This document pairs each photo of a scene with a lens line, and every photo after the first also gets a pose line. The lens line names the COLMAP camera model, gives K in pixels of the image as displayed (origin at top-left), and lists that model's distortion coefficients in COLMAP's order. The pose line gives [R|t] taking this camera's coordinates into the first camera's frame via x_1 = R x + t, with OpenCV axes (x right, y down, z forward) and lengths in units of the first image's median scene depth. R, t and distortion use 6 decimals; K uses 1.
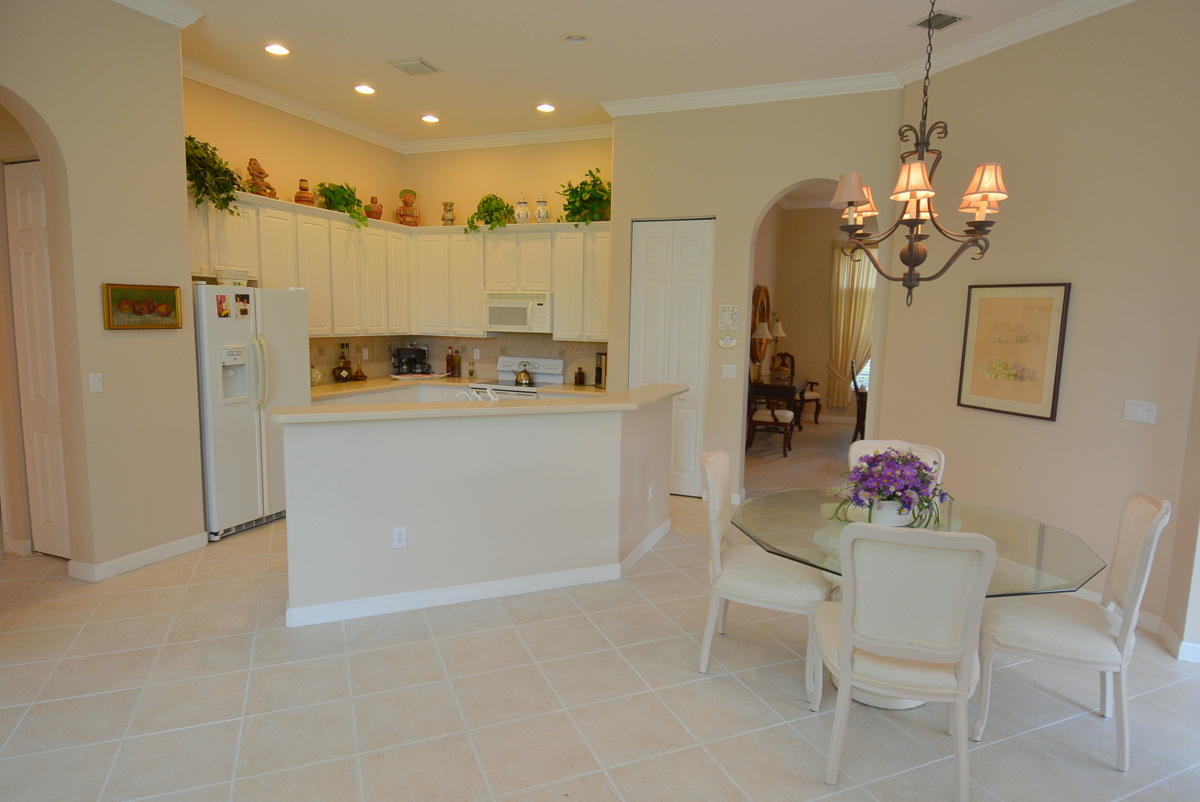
lens RADIAL K [[651.6, 0, 592.1], [0, 651.6, 391.0], [0, 0, 1]] dist [0.039552, -0.044059]
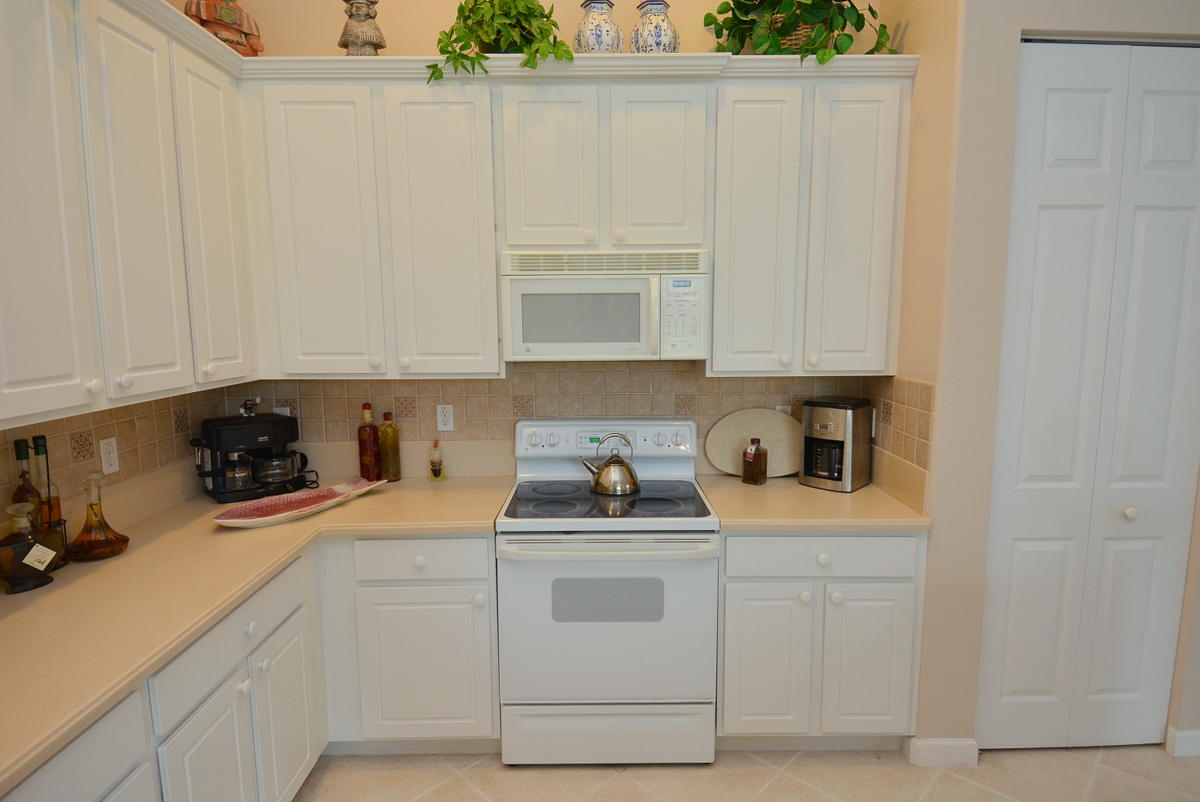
lens RADIAL K [[651.6, 0, 602.7], [0, 651.6, 399.0], [0, 0, 1]] dist [0.039552, -0.044059]
pose [[0.922570, -0.076406, 0.378189, -0.253071], [0.070704, 0.997077, 0.028963, -0.077423], [-0.379296, 0.000019, 0.925275, 0.642890]]
